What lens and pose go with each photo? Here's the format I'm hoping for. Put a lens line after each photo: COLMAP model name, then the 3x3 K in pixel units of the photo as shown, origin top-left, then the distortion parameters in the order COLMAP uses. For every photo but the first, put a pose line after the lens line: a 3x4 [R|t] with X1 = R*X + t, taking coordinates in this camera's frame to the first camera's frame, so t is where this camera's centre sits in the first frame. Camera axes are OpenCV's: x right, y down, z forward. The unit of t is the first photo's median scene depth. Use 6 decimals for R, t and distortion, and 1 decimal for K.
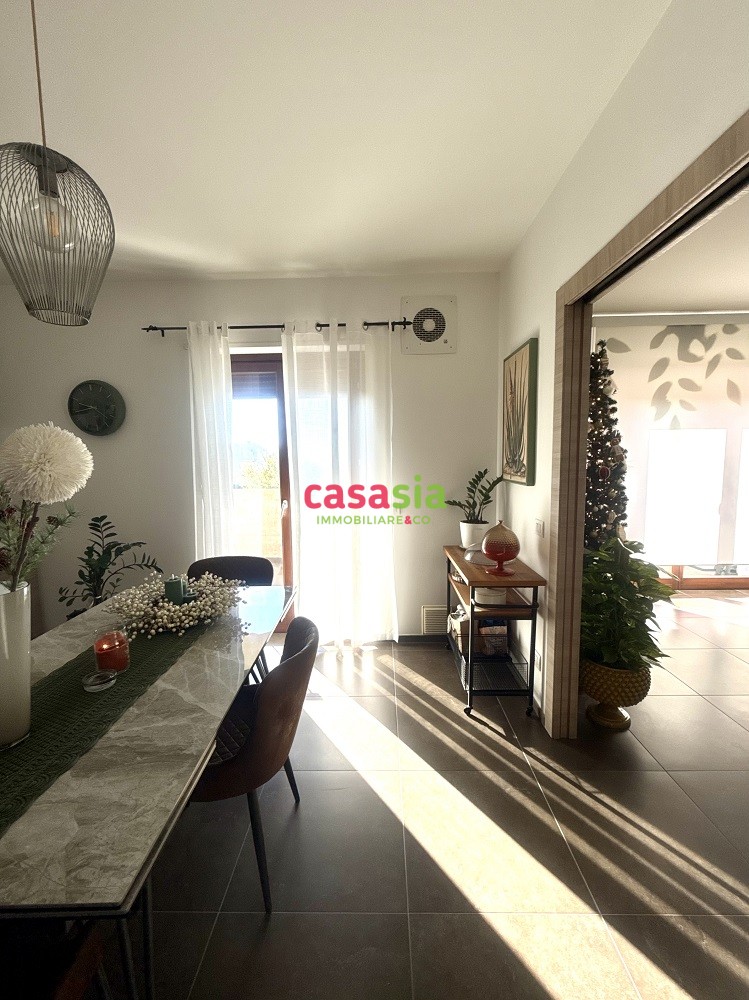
lens RADIAL K [[396.3, 0, 370.8], [0, 396.3, 494.1], [0, 0, 1]] dist [-0.000381, 0.000364]
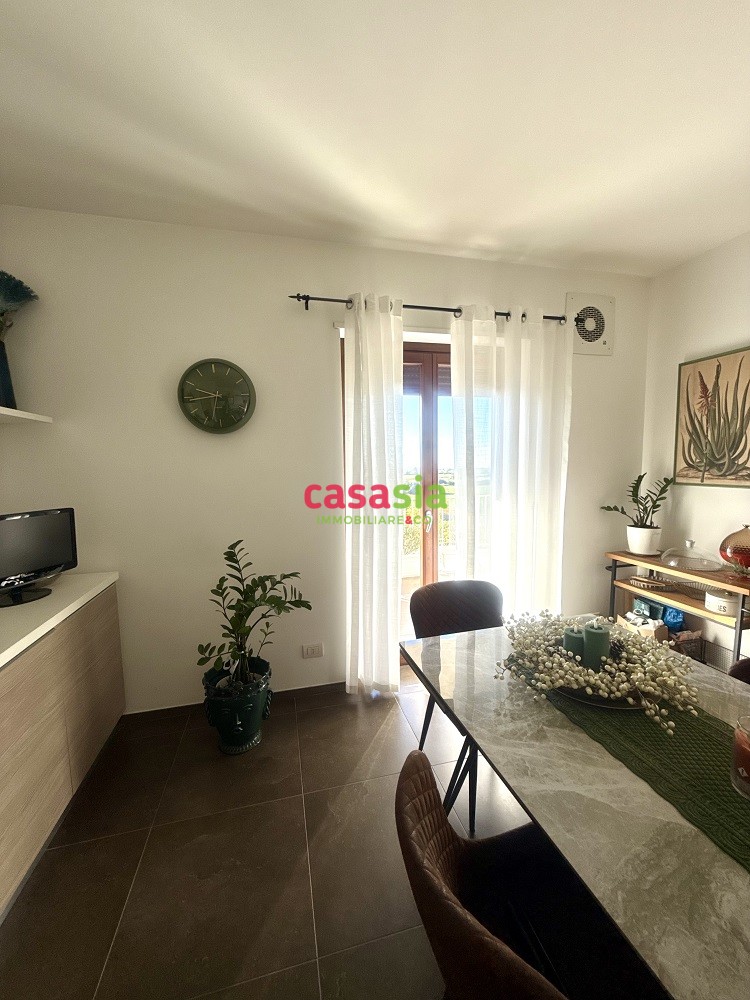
lens RADIAL K [[396.3, 0, 375.6], [0, 396.3, 489.9], [0, 0, 1]] dist [-0.000381, 0.000364]
pose [[0.962805, -0.024205, 0.269112, -0.629794], [0.023066, 0.999707, 0.007393, -0.041744], [-0.269212, -0.000911, 0.963081, 0.209427]]
